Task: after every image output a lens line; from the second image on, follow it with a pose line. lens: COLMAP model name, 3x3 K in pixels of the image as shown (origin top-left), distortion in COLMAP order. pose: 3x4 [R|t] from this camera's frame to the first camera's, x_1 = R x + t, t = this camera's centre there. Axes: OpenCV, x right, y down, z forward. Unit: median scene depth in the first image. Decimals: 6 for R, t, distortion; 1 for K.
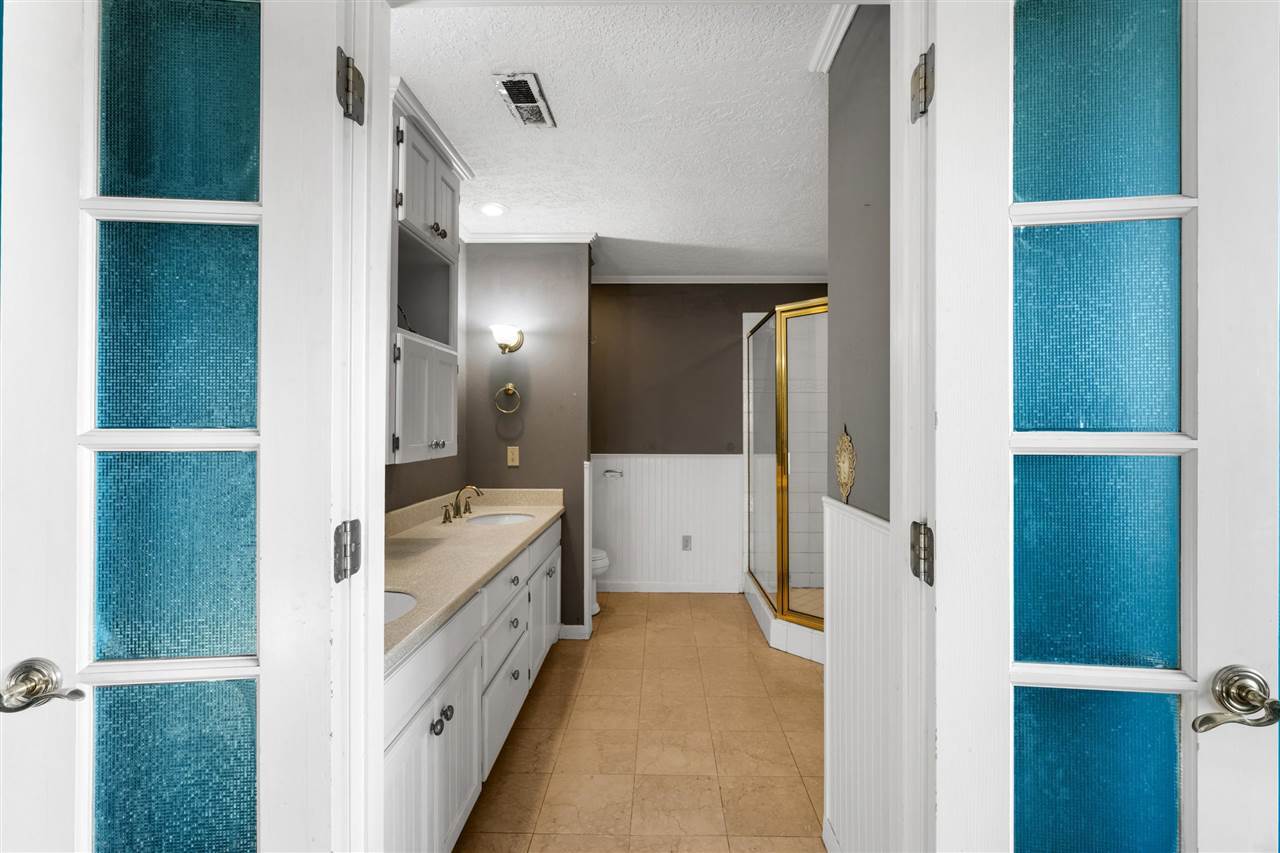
lens RADIAL K [[575.5, 0, 637.5], [0, 575.5, 434.4], [0, 0, 1]] dist [-0.001568, -0.000475]
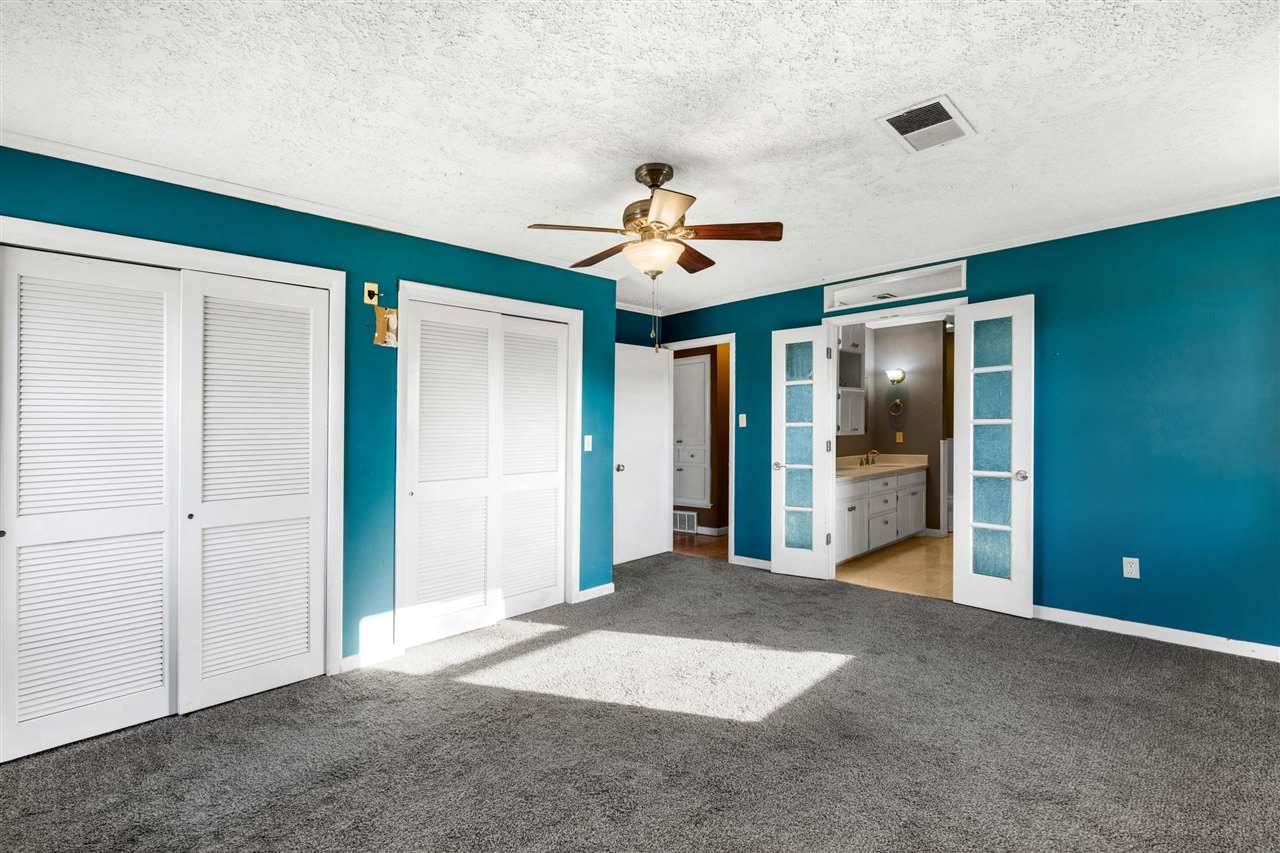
lens RADIAL K [[575.5, 0, 636.3], [0, 575.5, 435.5], [0, 0, 1]] dist [-0.001568, -0.000475]
pose [[0.738901, -0.002709, -0.673808, 0.726408], [0.003440, 0.999994, -0.000248, 0.048233], [0.673805, -0.002135, 0.738906, -1.706255]]
